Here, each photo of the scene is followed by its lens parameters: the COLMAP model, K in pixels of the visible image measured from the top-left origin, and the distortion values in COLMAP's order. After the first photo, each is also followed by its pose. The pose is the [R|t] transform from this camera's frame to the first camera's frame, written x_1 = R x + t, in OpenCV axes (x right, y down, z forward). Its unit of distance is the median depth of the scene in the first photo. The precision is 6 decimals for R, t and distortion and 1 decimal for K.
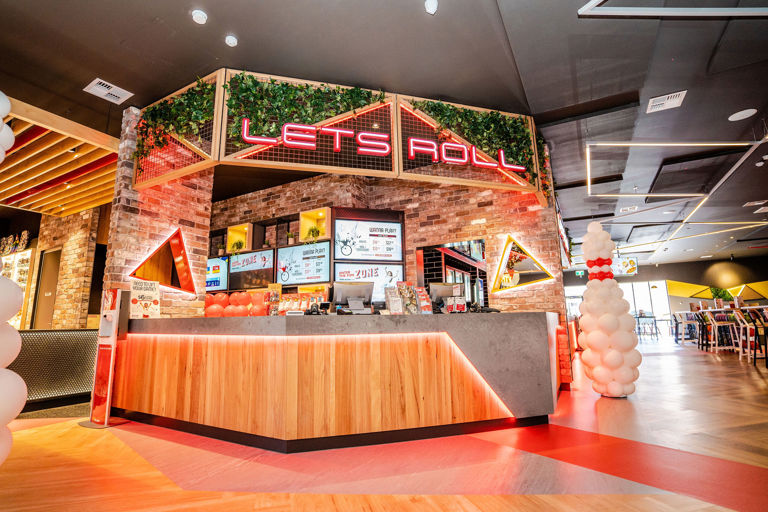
lens RADIAL K [[386.4, 0, 380.9], [0, 386.4, 252.3], [0, 0, 1]] dist [-0.038803, -0.000052]
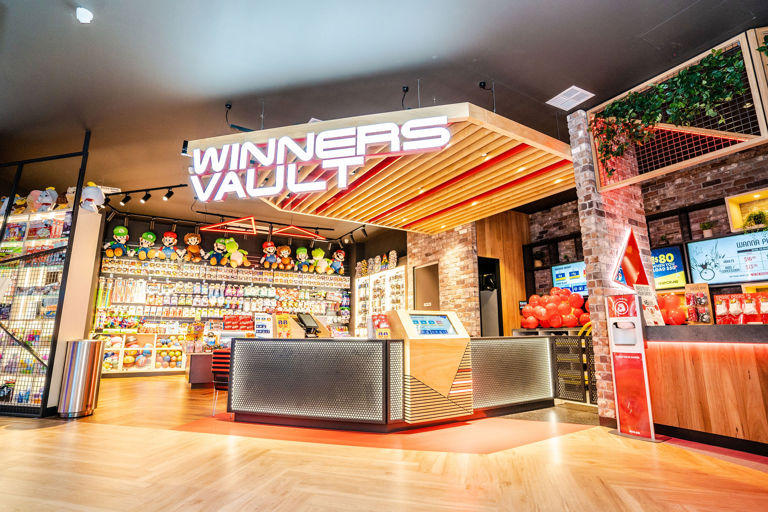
lens RADIAL K [[386.4, 0, 382.3], [0, 386.4, 255.5], [0, 0, 1]] dist [-0.038803, -0.000052]
pose [[0.866370, -0.083610, -0.492355, -0.467015], [0.081336, 0.996346, -0.026072, -0.017081], [0.492736, -0.017458, 0.870004, -0.084500]]
